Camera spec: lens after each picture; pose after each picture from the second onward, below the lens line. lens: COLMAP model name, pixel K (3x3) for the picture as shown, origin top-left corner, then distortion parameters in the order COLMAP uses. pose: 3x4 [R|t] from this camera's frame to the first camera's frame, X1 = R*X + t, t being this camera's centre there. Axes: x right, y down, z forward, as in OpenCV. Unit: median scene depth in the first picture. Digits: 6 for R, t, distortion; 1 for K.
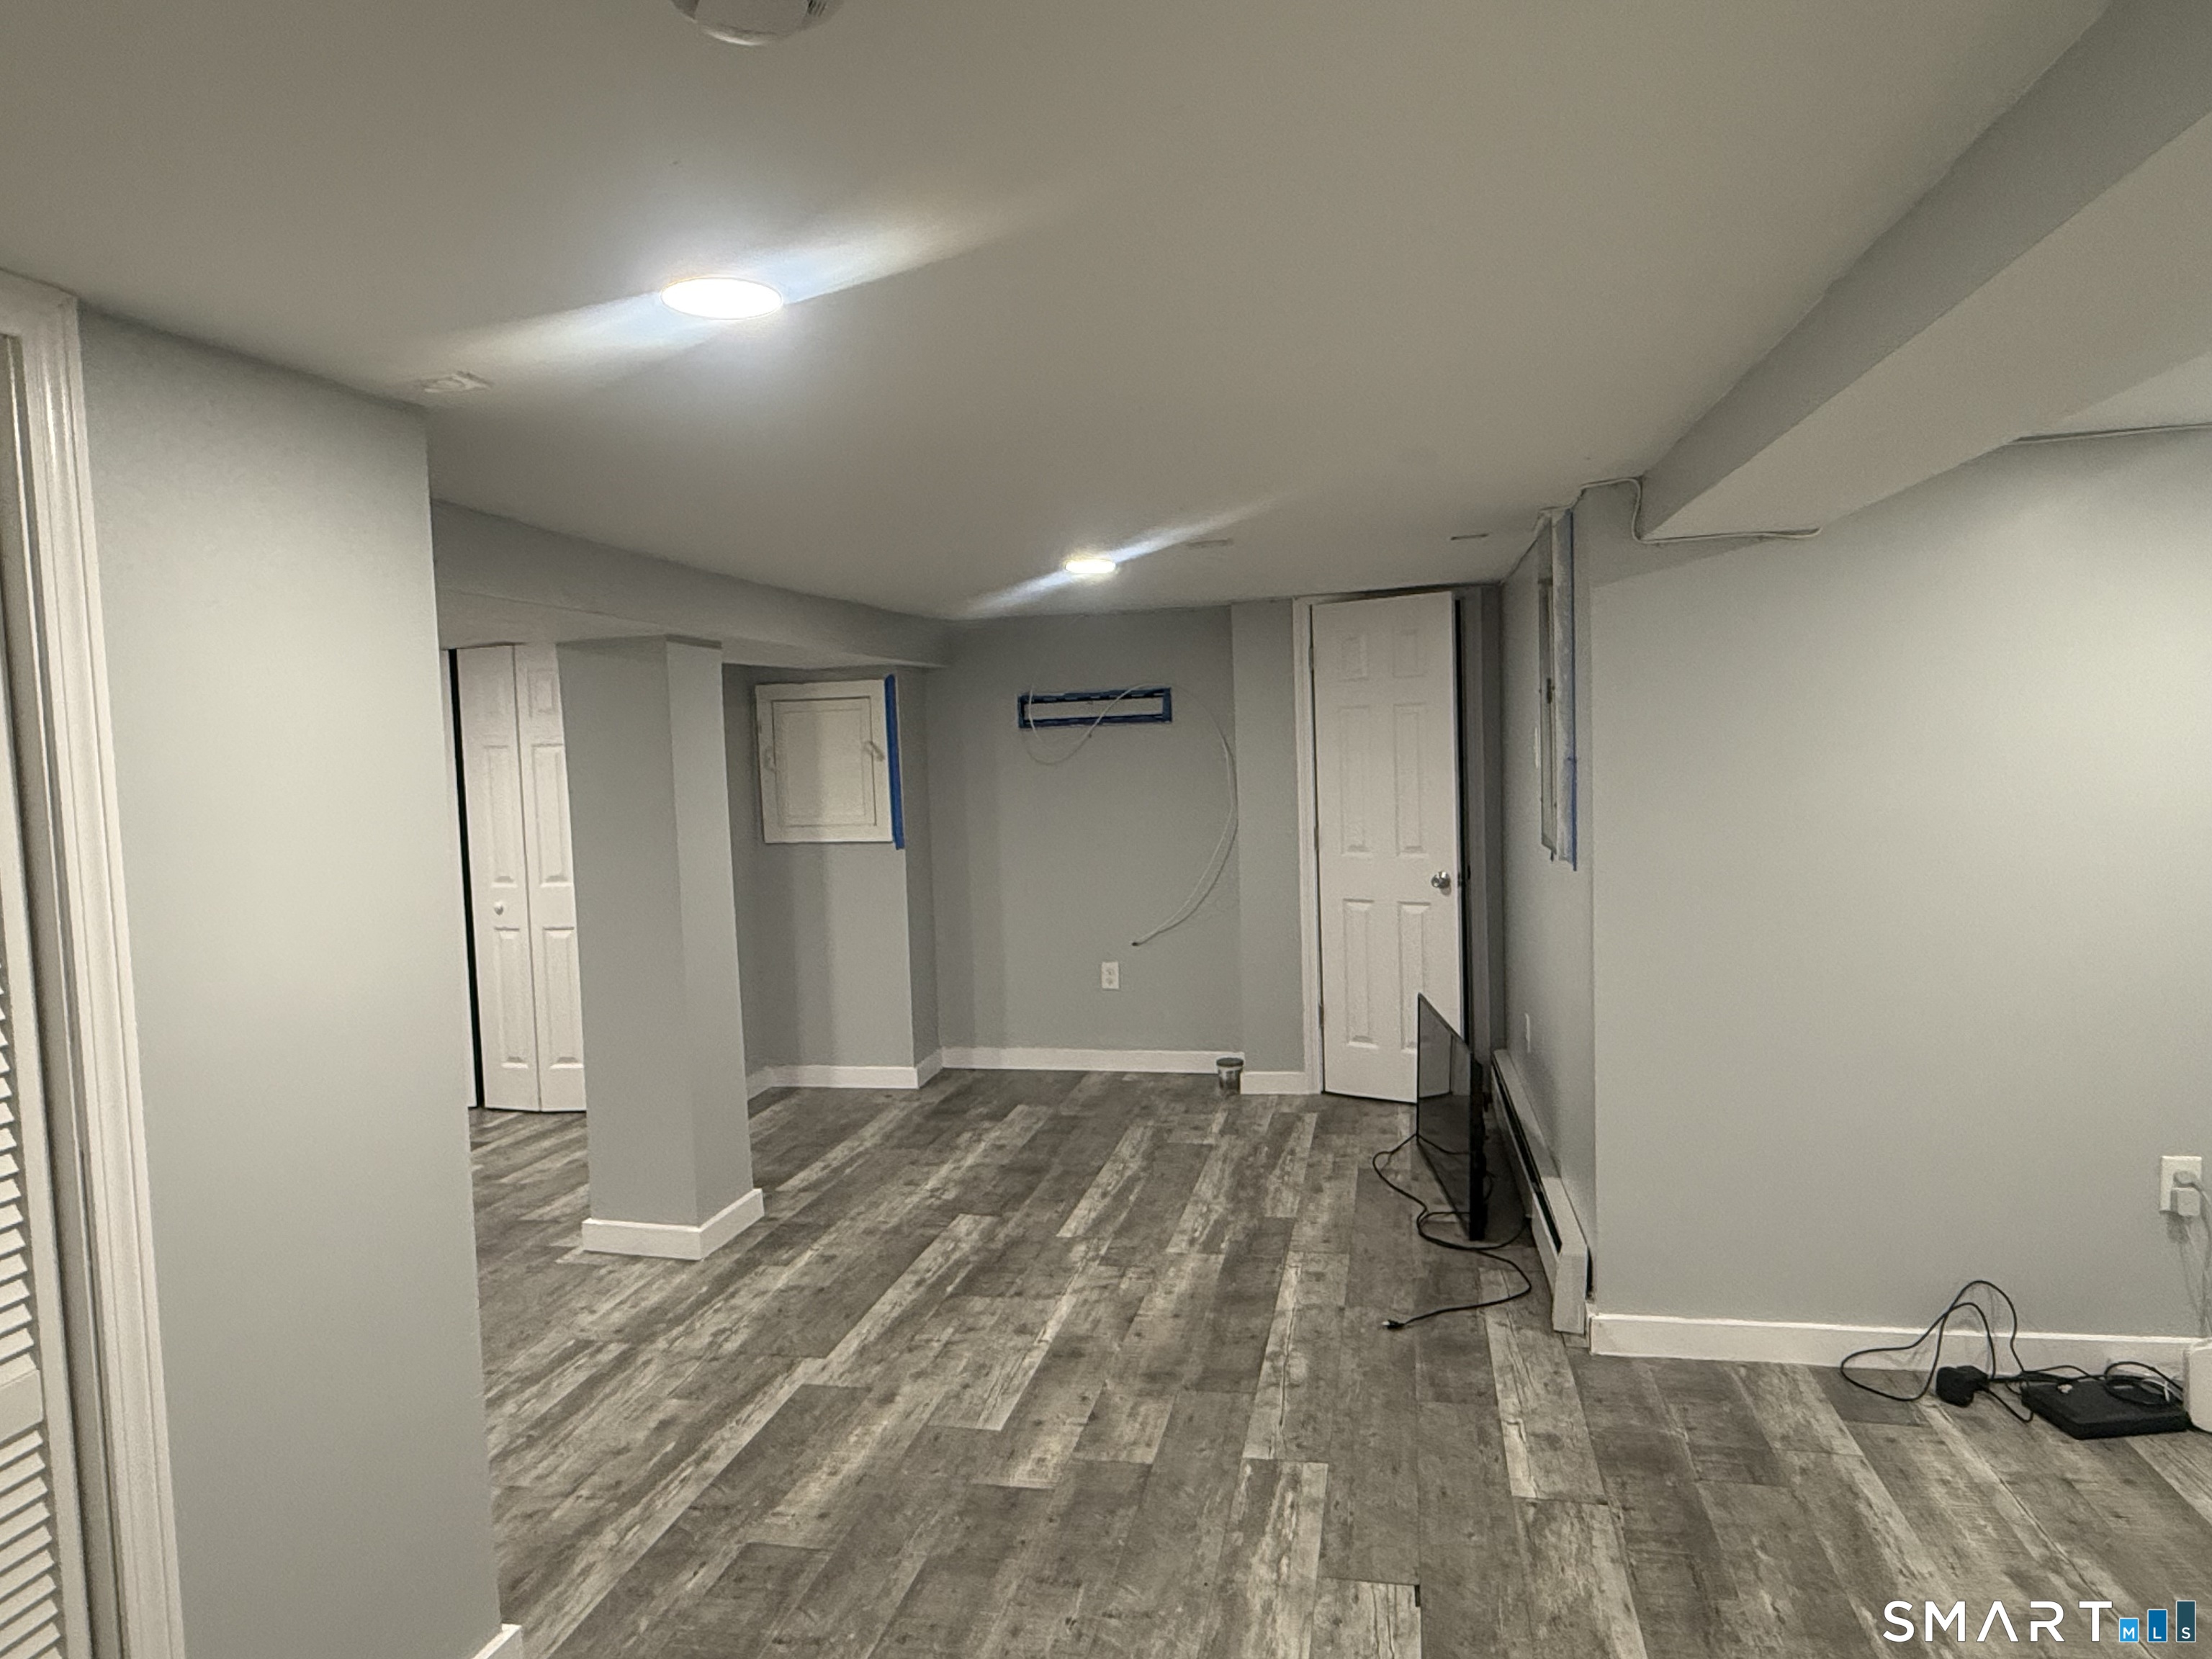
lens RADIAL K [[1367.1, 0, 1100.2], [0, 1367.1, 818.8], [0, 0, 1]] dist [0.029172, -0.000522]
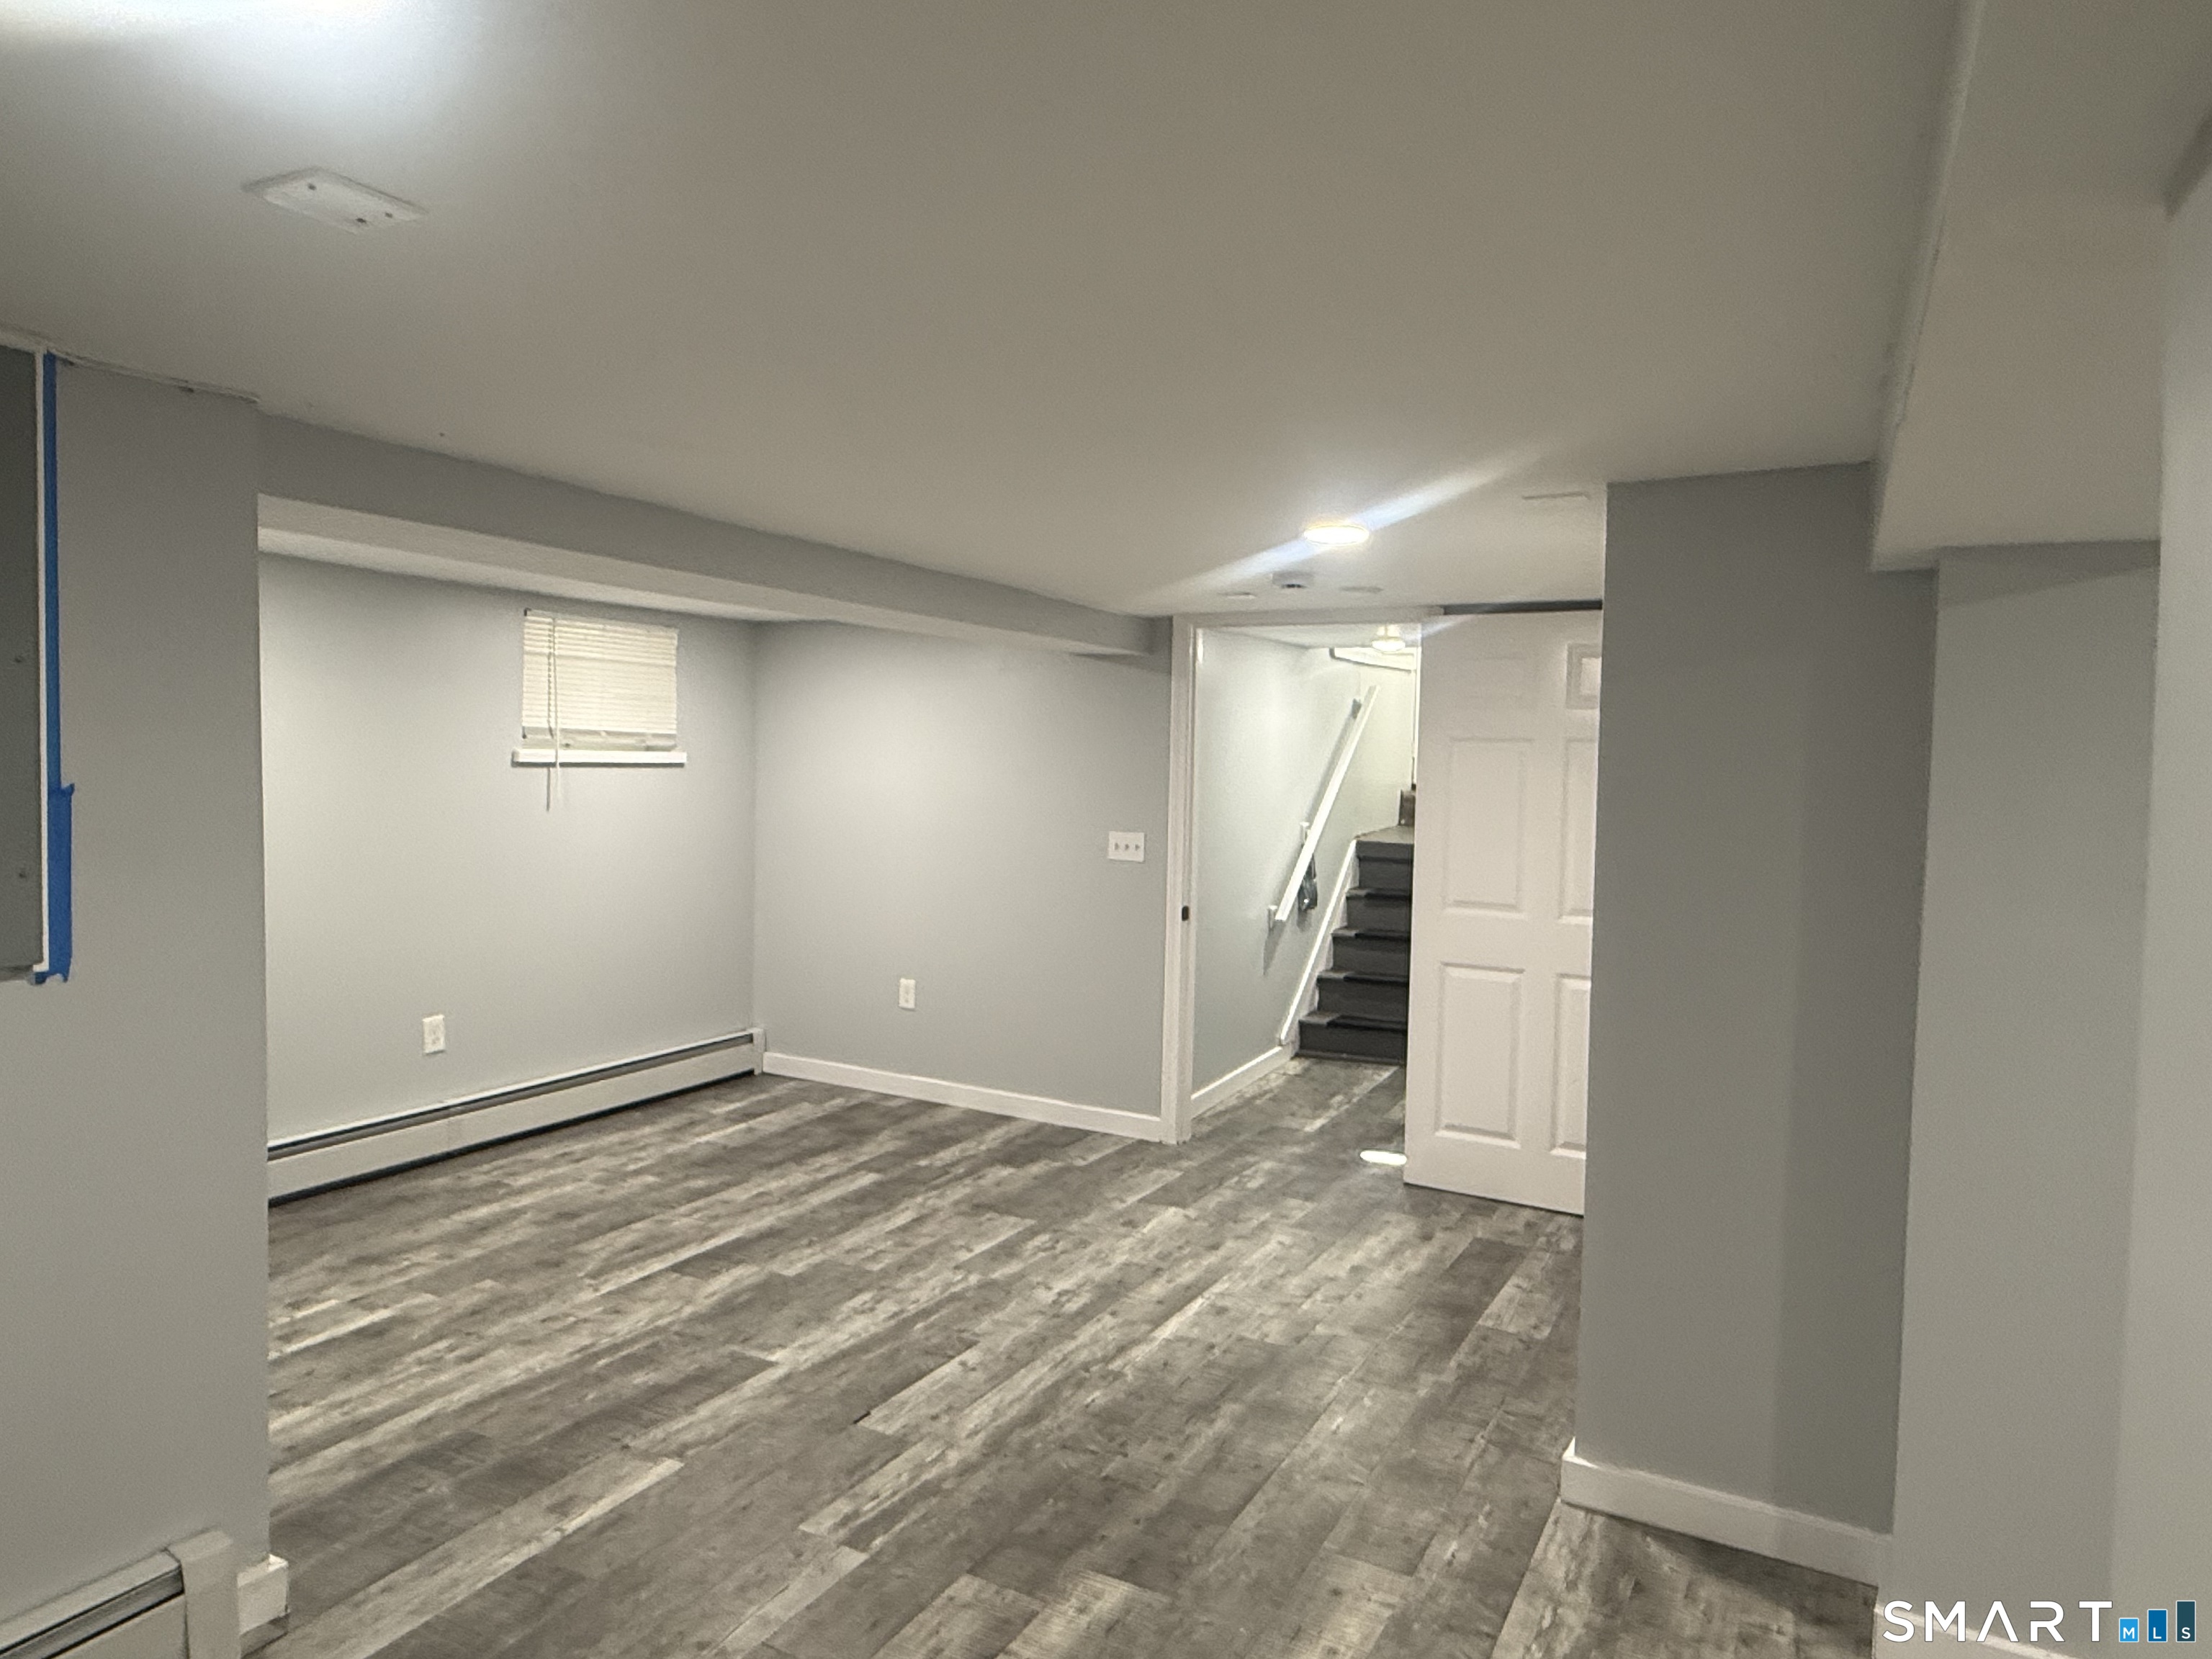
lens RADIAL K [[1367.1, 0, 1107.8], [0, 1367.1, 822.4], [0, 0, 1]] dist [0.029172, -0.000522]
pose [[-0.958153, 0.005017, 0.286212, -0.299549], [0.031524, 0.995614, 0.088082, -0.081163], [-0.284515, 0.093418, -0.954109, 1.748640]]
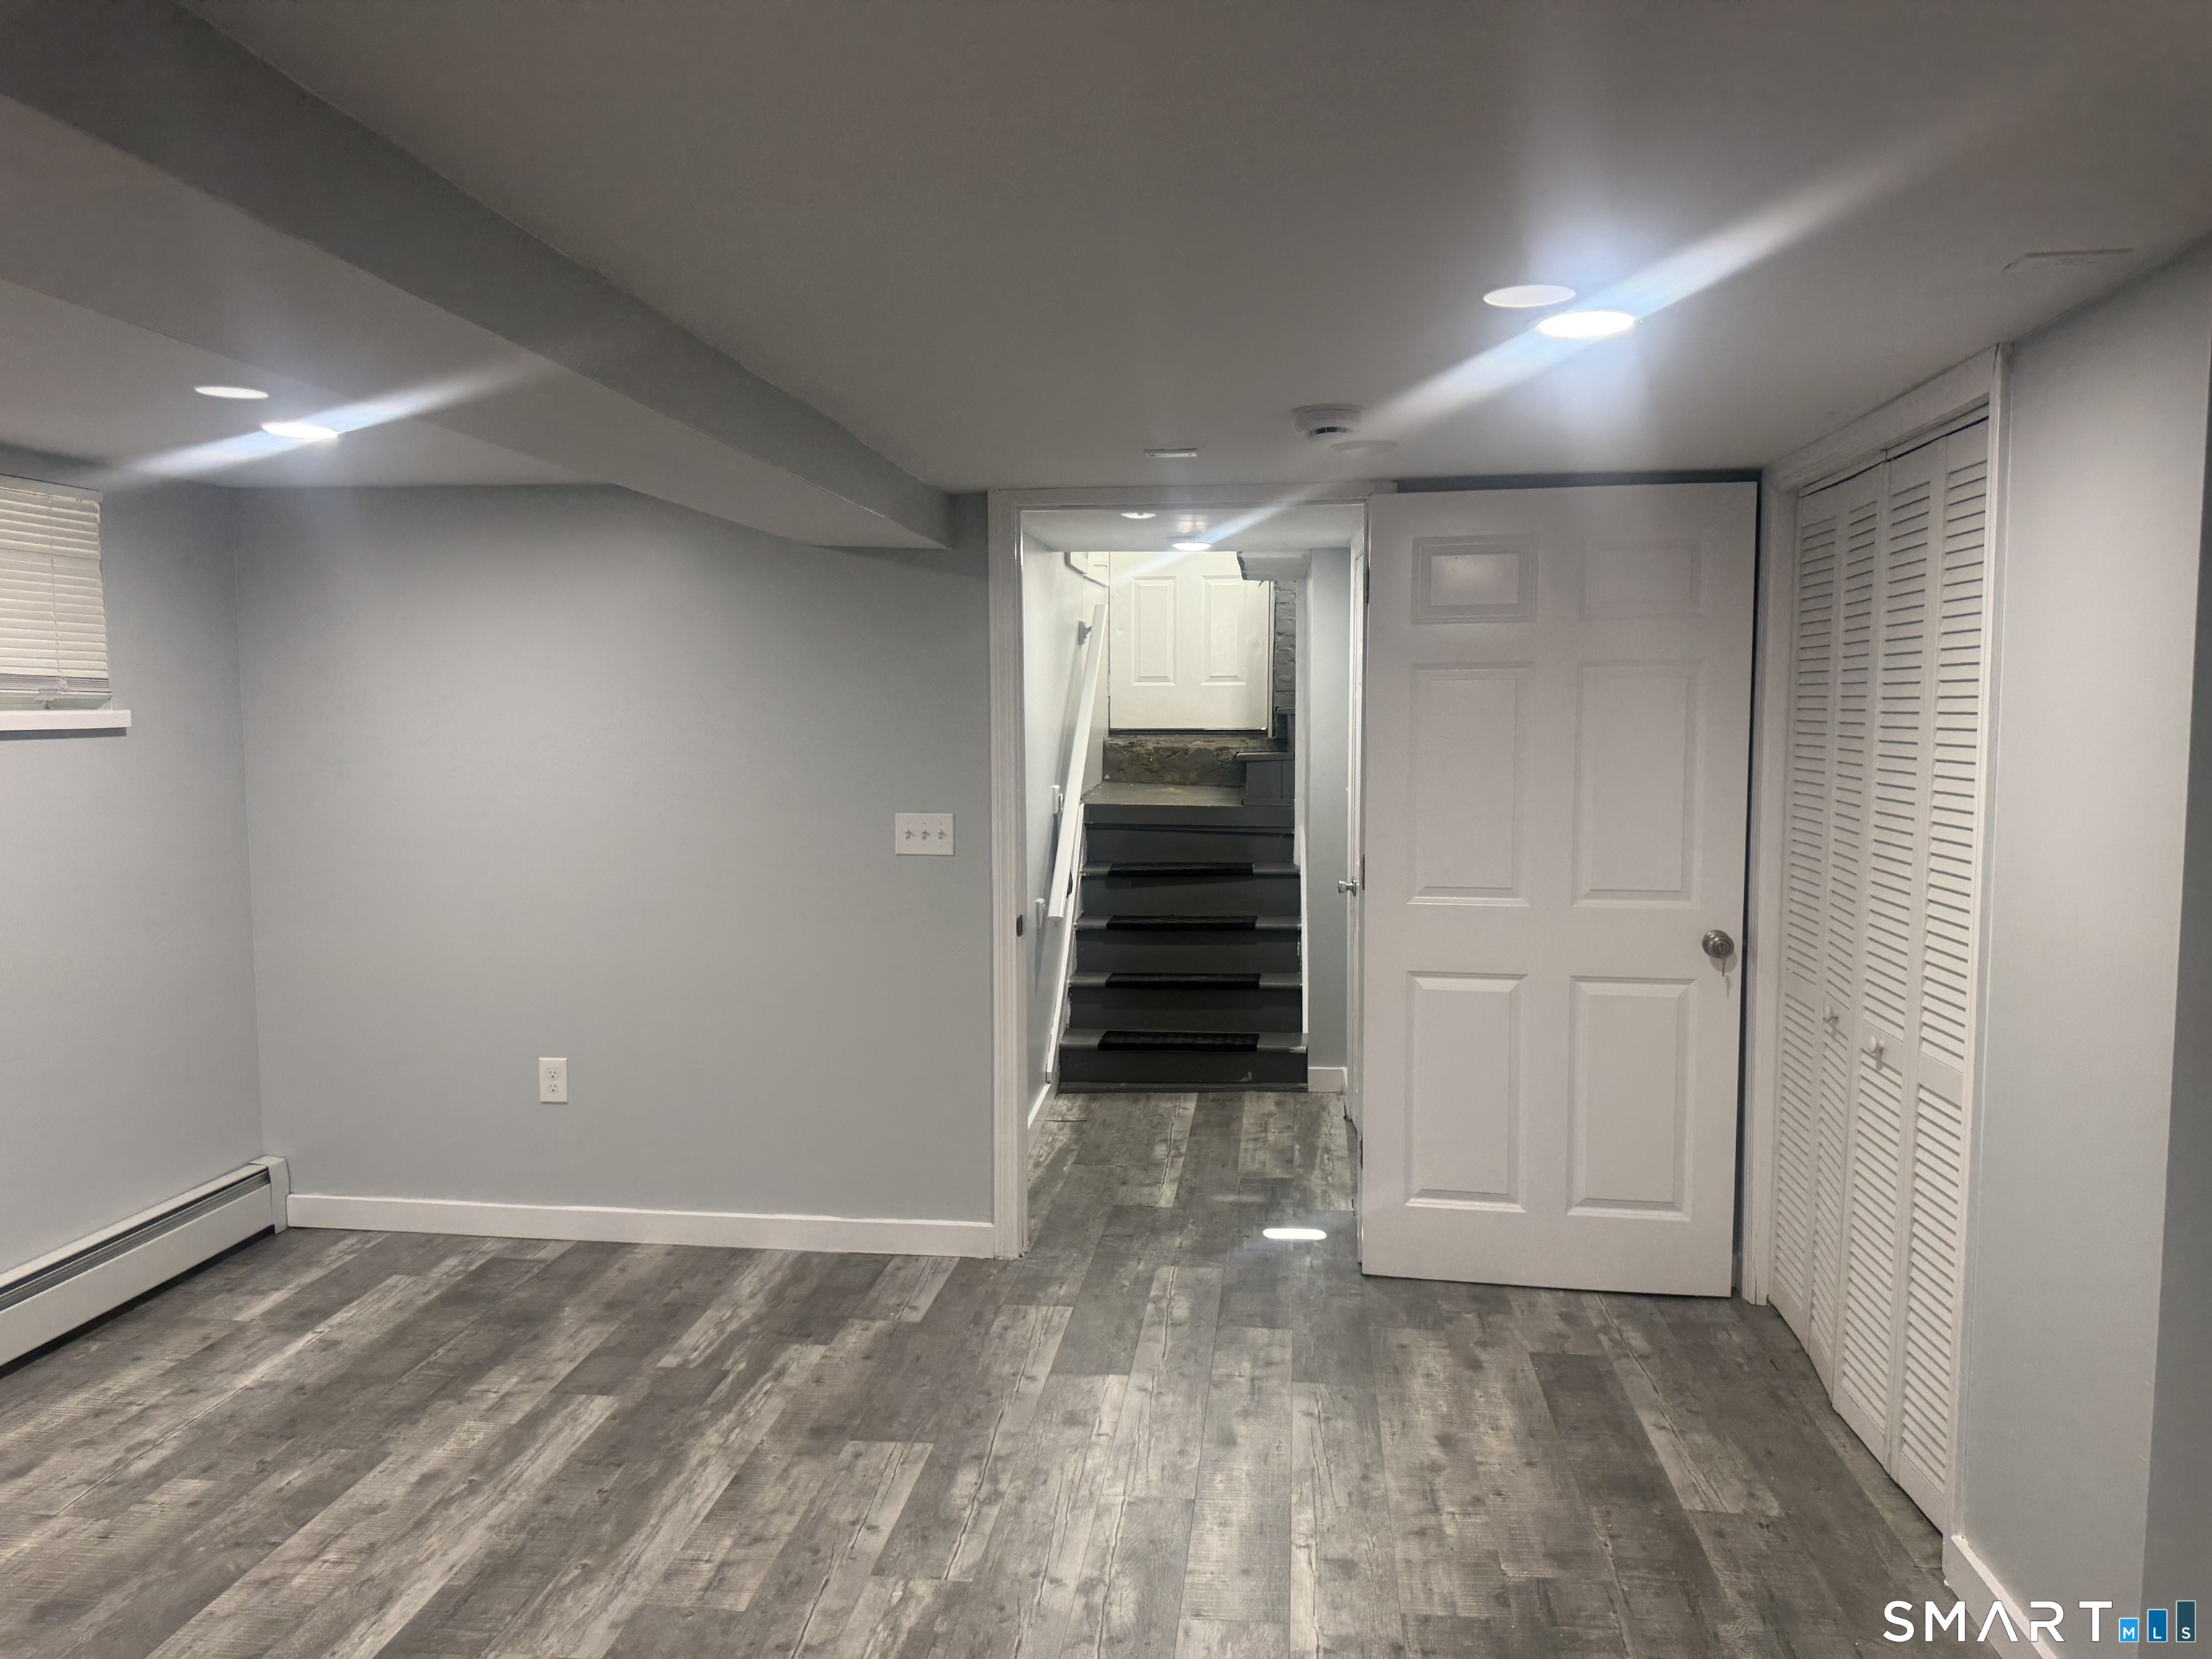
lens RADIAL K [[1551.4, 0, 1099.1], [0, 1551.4, 826.7], [0, 0, 1]] dist [0.050388, -0.047637]
pose [[-0.996139, 0.047324, -0.073949, 0.138668], [0.036950, 0.990042, 0.135837, -0.078253], [0.079641, 0.132581, -0.987967, 1.404996]]
